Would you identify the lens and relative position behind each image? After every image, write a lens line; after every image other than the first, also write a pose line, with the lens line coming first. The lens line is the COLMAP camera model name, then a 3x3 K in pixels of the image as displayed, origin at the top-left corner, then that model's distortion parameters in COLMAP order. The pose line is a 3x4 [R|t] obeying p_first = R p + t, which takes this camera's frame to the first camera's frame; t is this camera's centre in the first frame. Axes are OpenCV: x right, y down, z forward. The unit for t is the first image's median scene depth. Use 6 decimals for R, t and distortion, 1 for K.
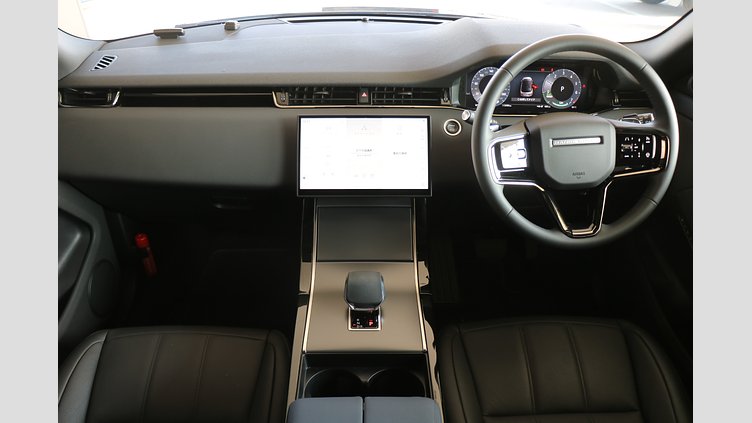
lens RADIAL K [[527.9, 0, 376.0], [0, 527.9, 211.5], [0, 0, 1]] dist [-0.129288, 0.000674]
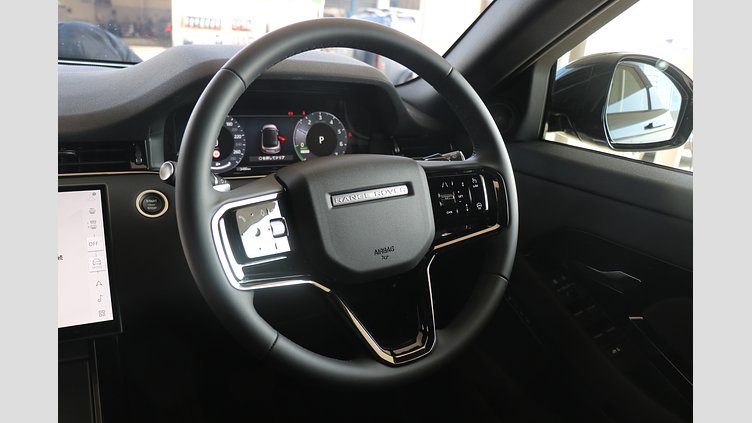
lens RADIAL K [[527.9, 0, 376.0], [0, 527.9, 211.5], [0, 0, 1]] dist [-0.129288, 0.000674]
pose [[0.885124, -0.087022, 0.457146, 0.119329], [0.177128, 0.971417, -0.158036, -0.023707], [-0.430326, 0.220855, 0.875238, 0.468210]]
